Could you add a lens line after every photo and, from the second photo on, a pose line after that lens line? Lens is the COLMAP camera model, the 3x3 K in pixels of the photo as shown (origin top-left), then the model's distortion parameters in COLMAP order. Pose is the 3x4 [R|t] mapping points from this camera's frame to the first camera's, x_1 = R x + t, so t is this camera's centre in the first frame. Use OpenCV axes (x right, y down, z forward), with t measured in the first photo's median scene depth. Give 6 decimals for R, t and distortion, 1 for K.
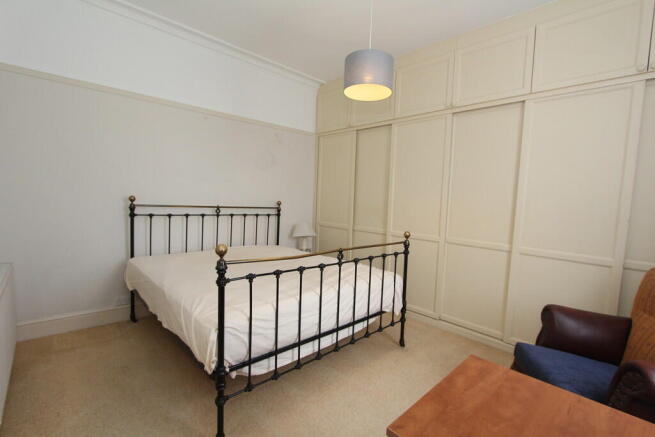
lens RADIAL K [[302.3, 0, 332.7], [0, 302.3, 218.7], [0, 0, 1]] dist [-0.011098, -0.000625]
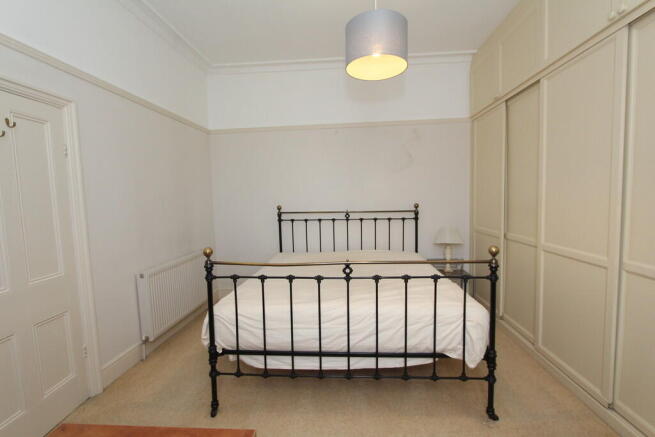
lens RADIAL K [[302.3, 0, 329.9], [0, 302.3, 218.9], [0, 0, 1]] dist [-0.011098, -0.000625]
pose [[0.667416, -0.004162, -0.744674, 0.460386], [0.003269, 0.999991, -0.002659, -0.014242], [0.744678, -0.000660, 0.667423, 0.279976]]
